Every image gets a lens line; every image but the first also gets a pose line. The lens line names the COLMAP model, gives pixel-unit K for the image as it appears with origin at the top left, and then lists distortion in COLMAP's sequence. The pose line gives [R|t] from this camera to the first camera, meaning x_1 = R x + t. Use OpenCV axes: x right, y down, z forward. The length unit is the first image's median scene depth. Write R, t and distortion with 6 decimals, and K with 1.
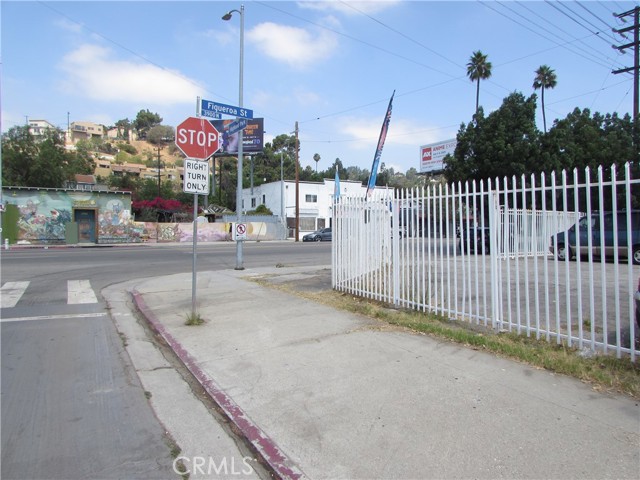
lens RADIAL K [[455.4, 0, 320.7], [0, 455.4, 236.7], [0, 0, 1]] dist [-0.036574, 0.018673]
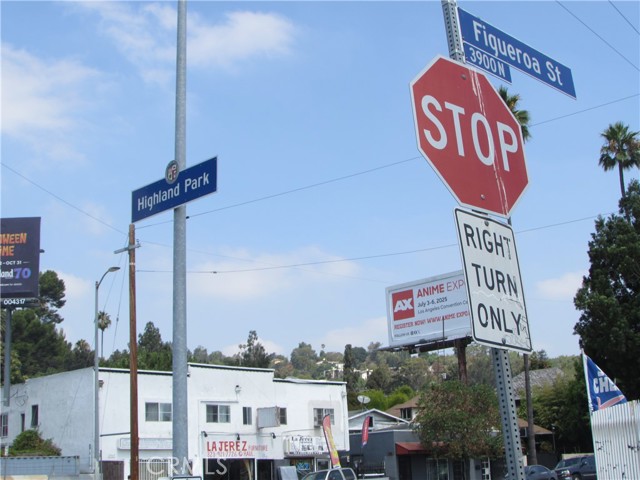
lens RADIAL K [[1032.2, 0, 323.2], [0, 1032.2, 239.7], [0, 0, 1]] dist [-0.171590, 0.000000]
pose [[0.975781, 0.007231, 0.218629, -0.073939], [0.047629, 0.968451, -0.244610, -0.003228], [-0.213501, 0.249099, 0.944652, 0.073540]]
